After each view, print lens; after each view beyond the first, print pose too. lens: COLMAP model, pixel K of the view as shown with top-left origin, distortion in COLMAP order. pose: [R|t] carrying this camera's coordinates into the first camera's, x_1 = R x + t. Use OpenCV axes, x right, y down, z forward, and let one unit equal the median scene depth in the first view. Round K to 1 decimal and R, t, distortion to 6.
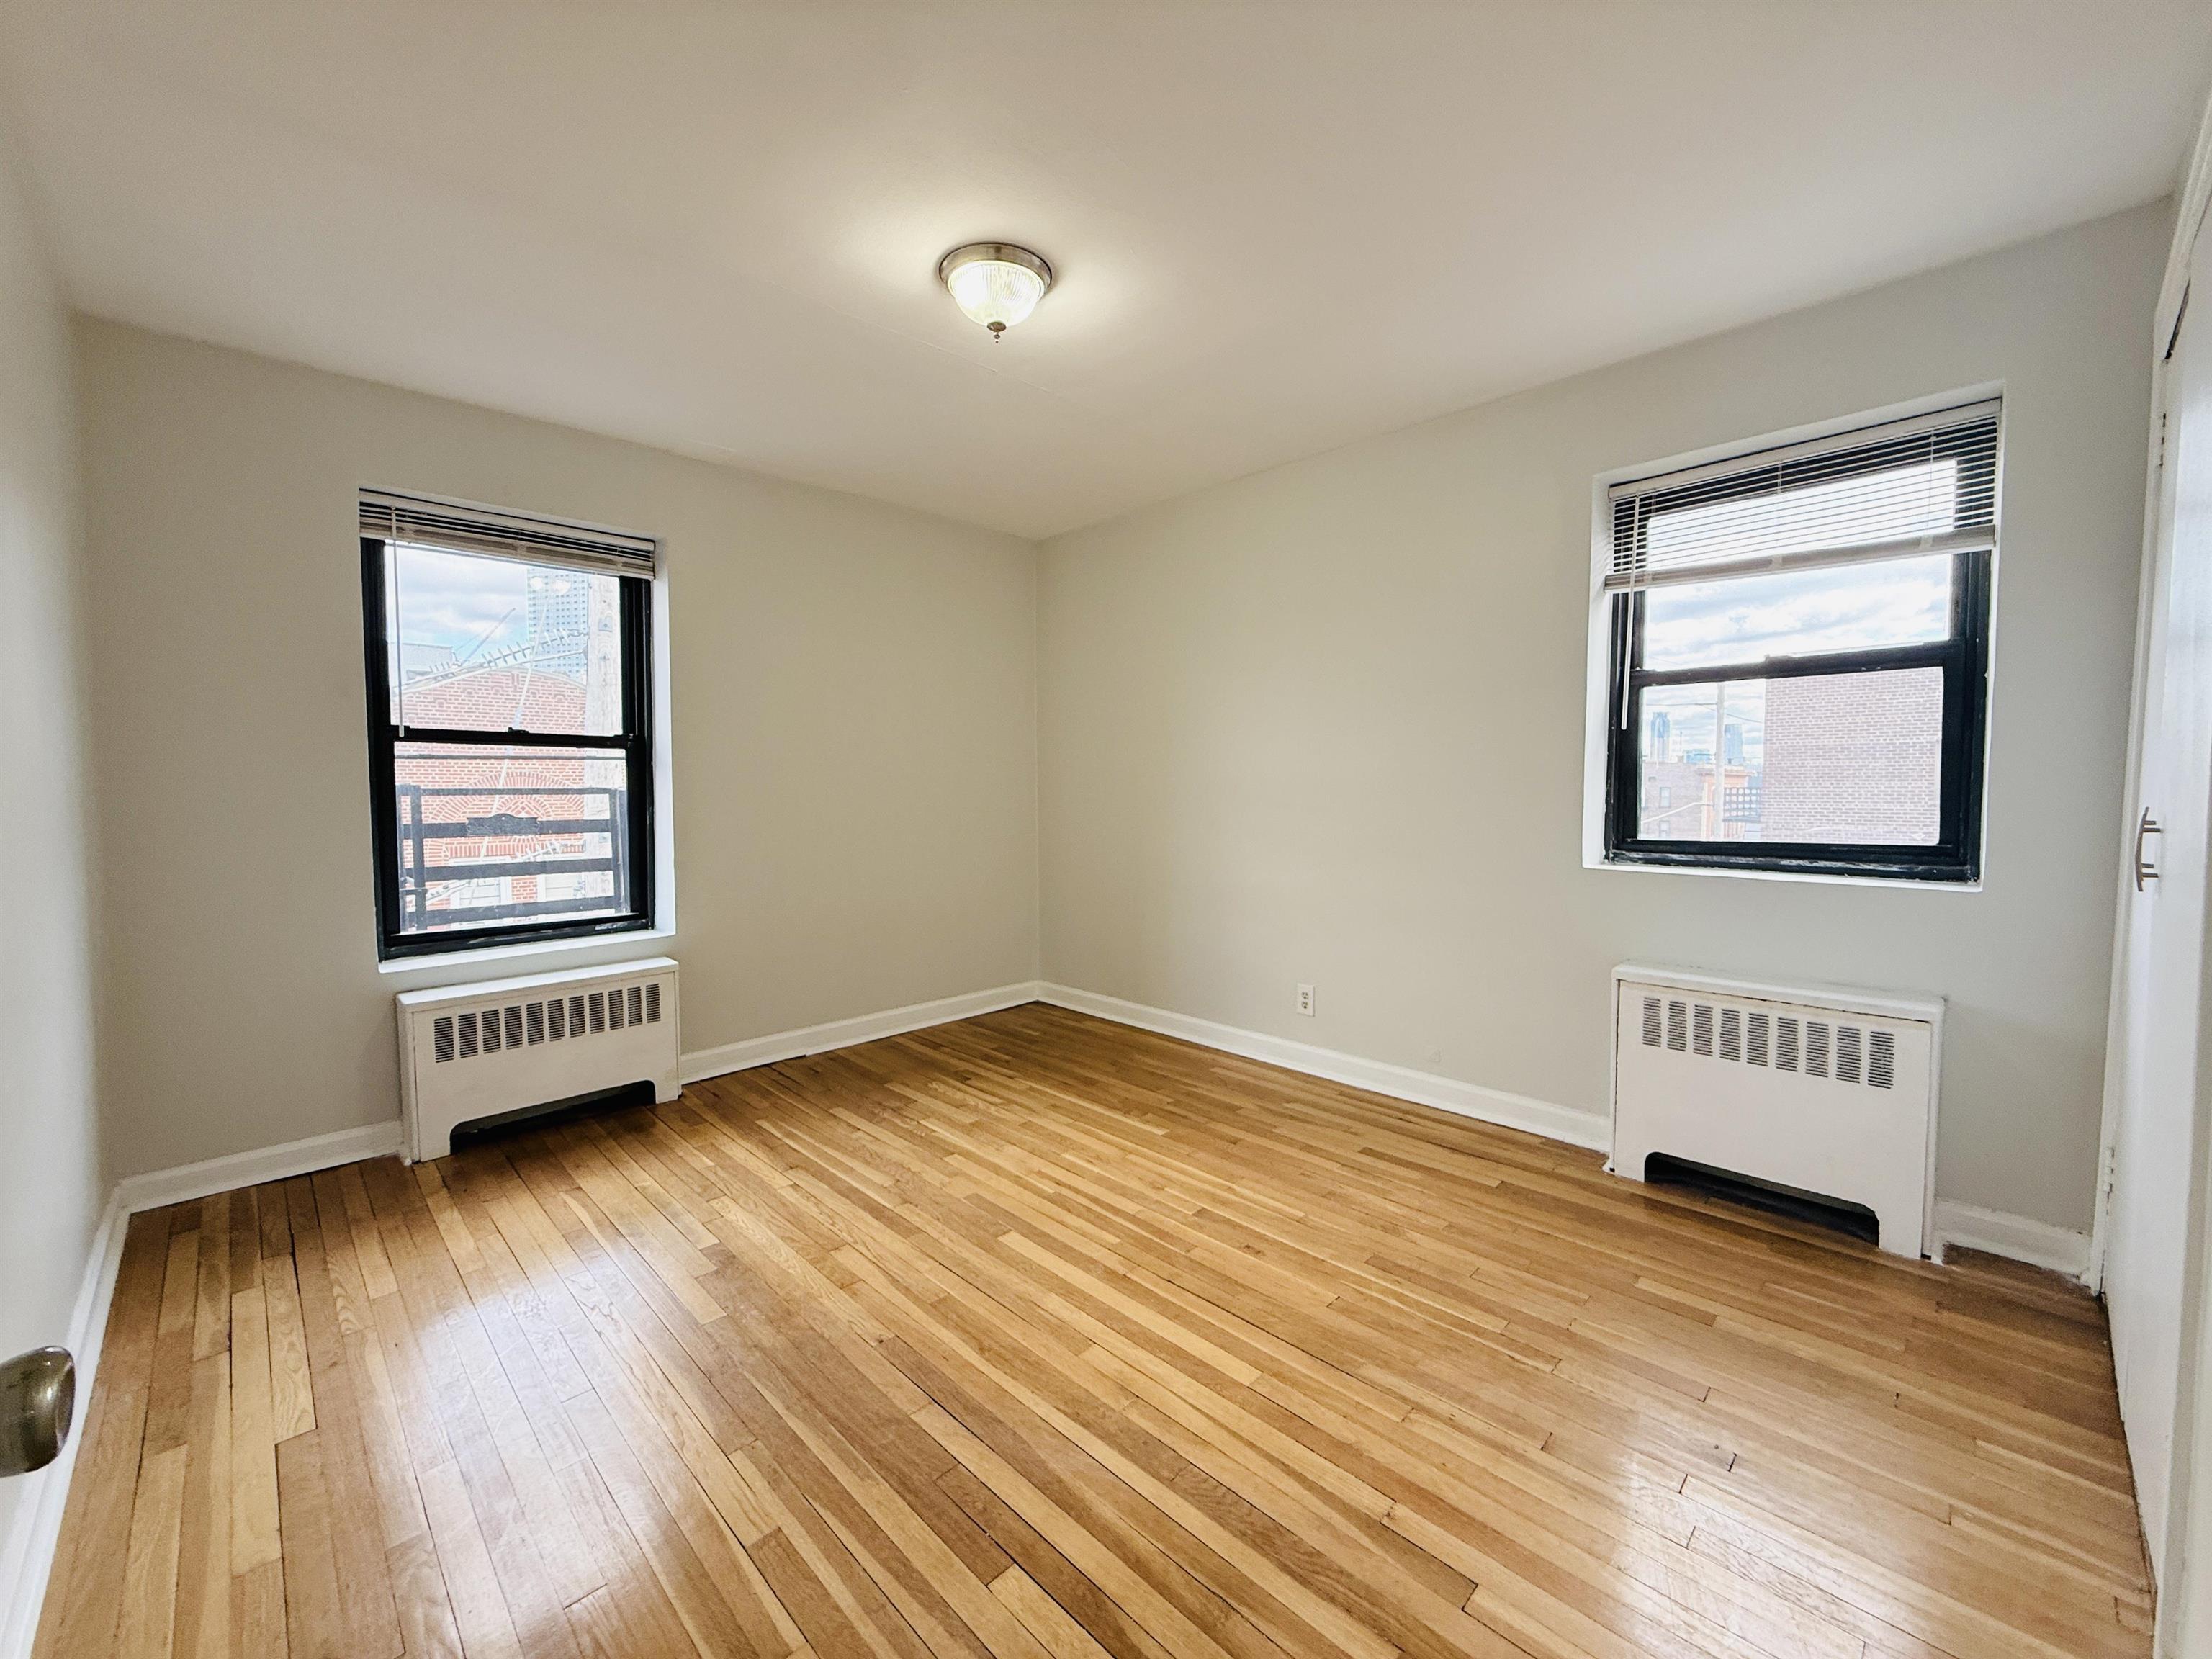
lens RADIAL K [[895.1, 0, 1123.6], [0, 895.1, 832.3], [0, 0, 1]] dist [0.000249, -0.000266]
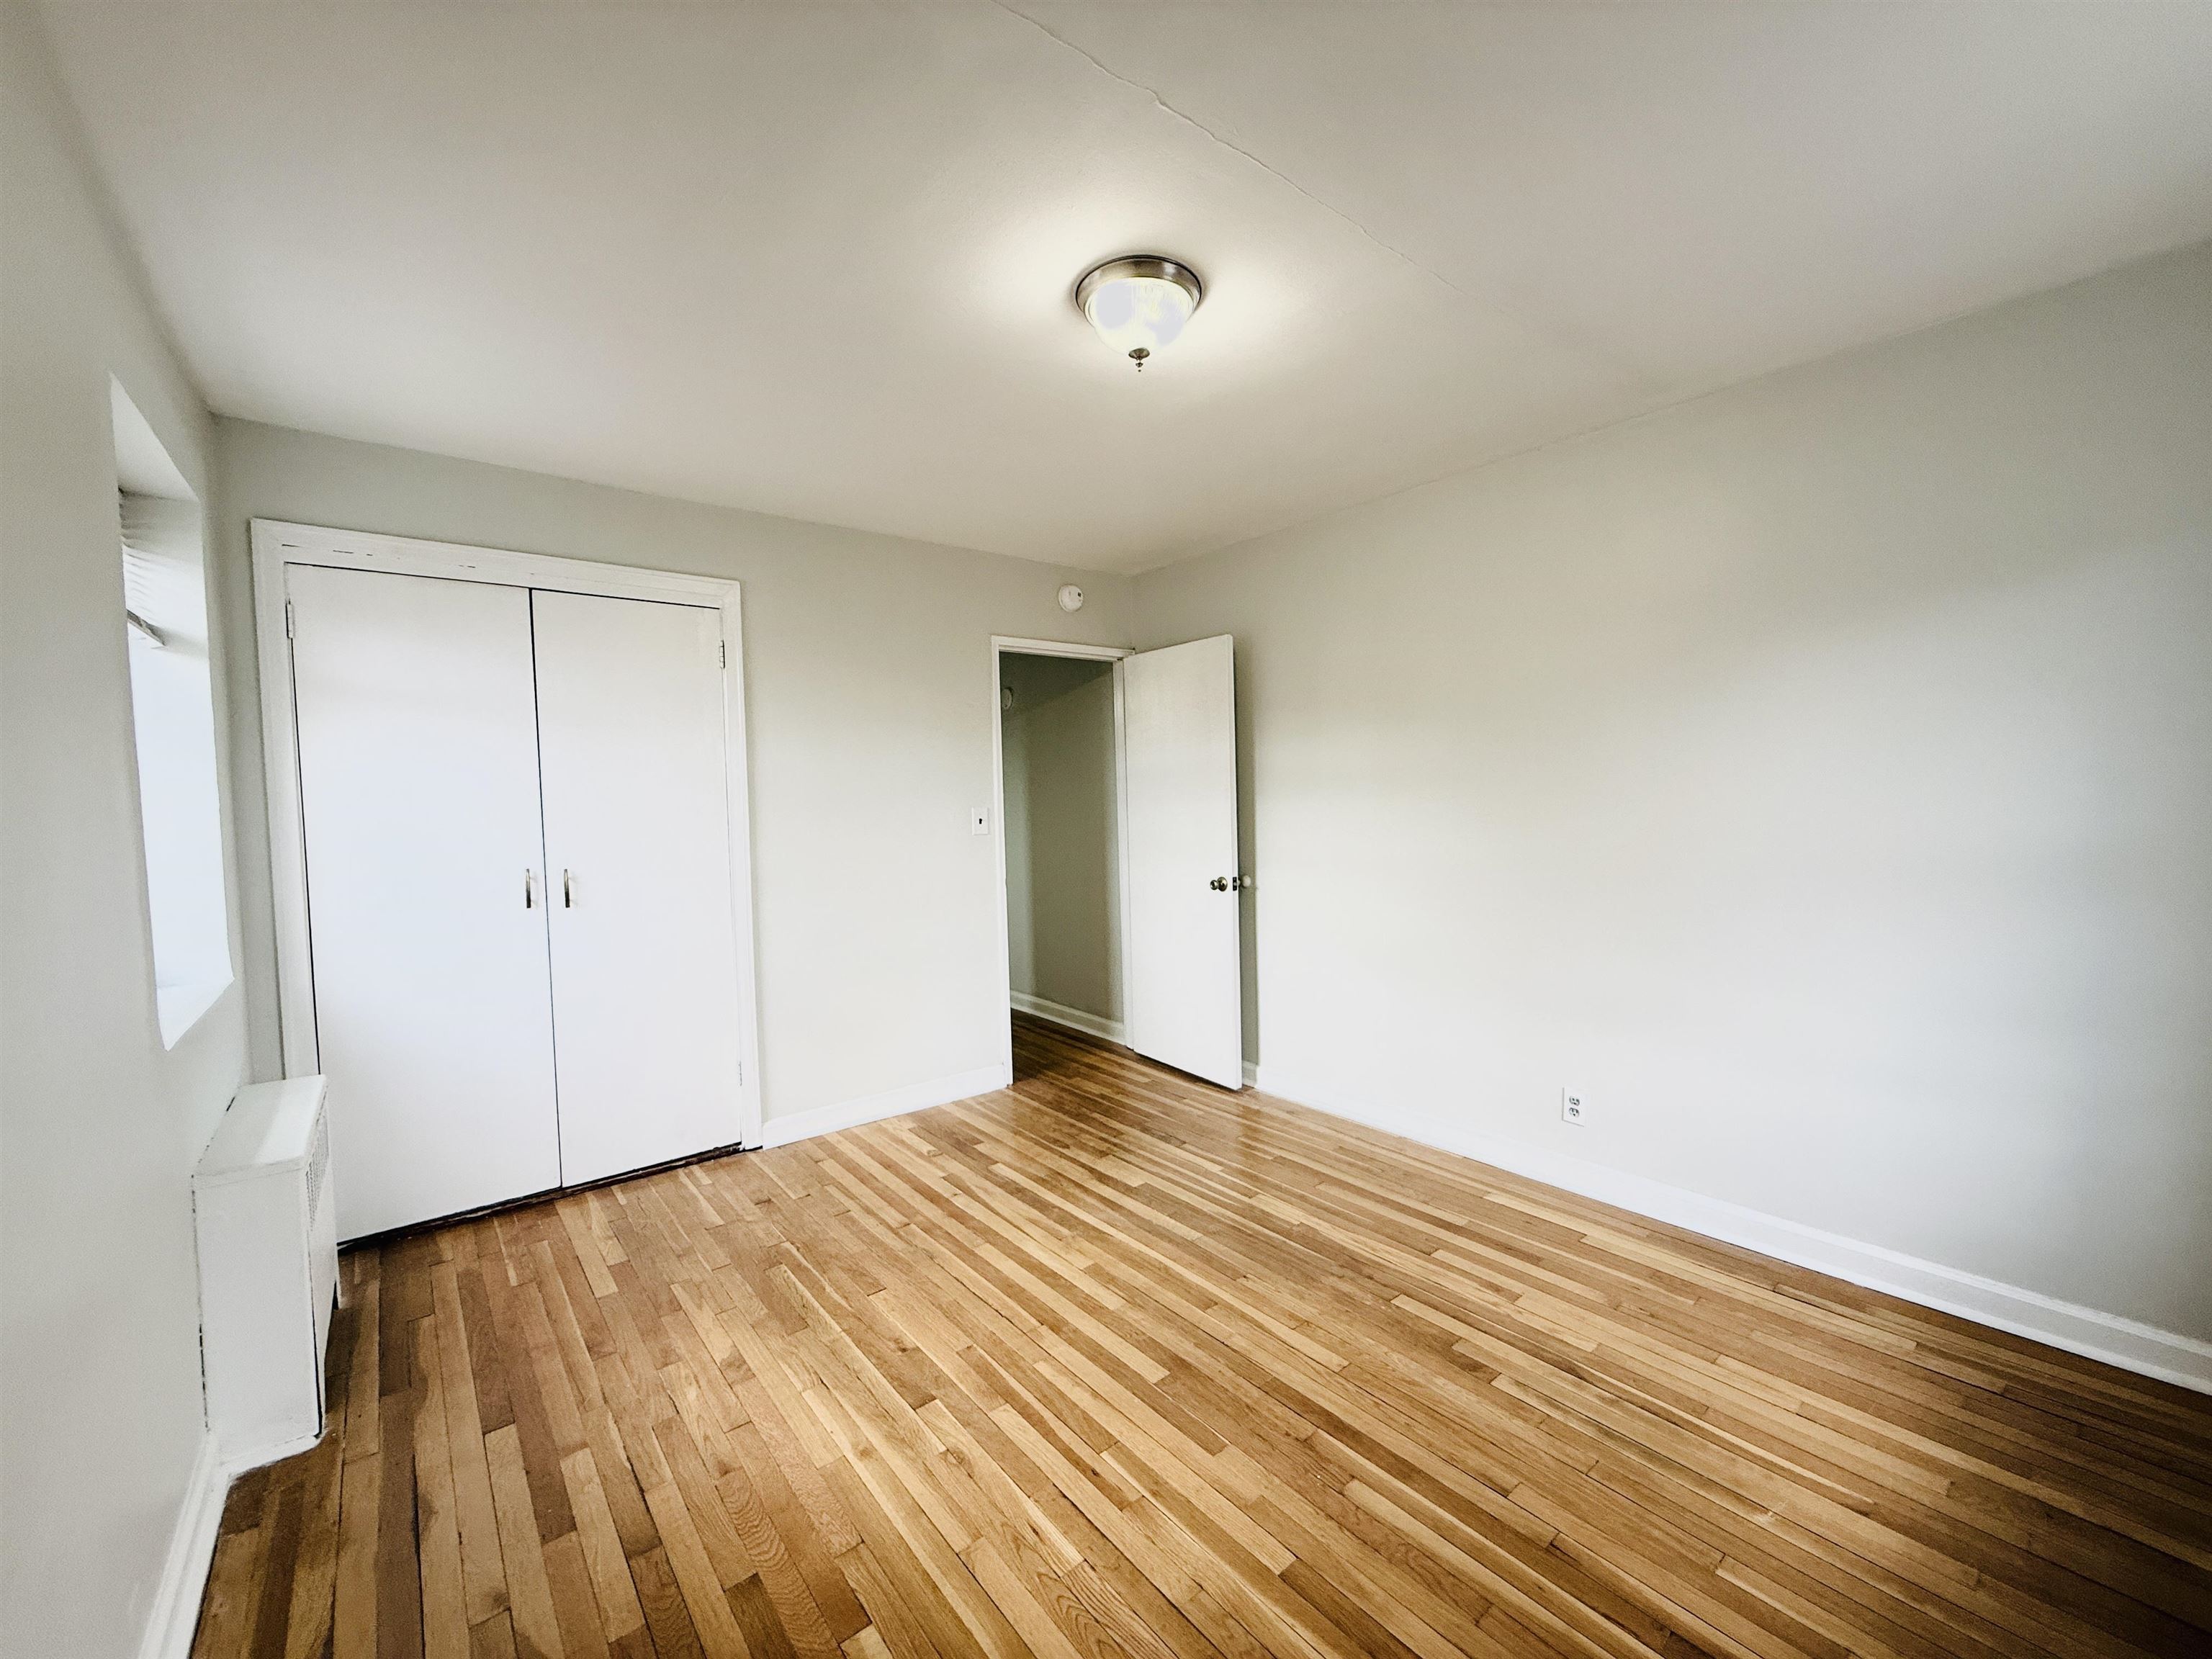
lens RADIAL K [[895.1, 0, 1114.6], [0, 895.1, 816.5], [0, 0, 1]] dist [0.000249, -0.000266]
pose [[-0.994119, 0.023043, 0.105811, -0.198032], [0.031784, 0.996152, 0.081681, -0.173946], [-0.103521, 0.084564, -0.991026, 1.887367]]
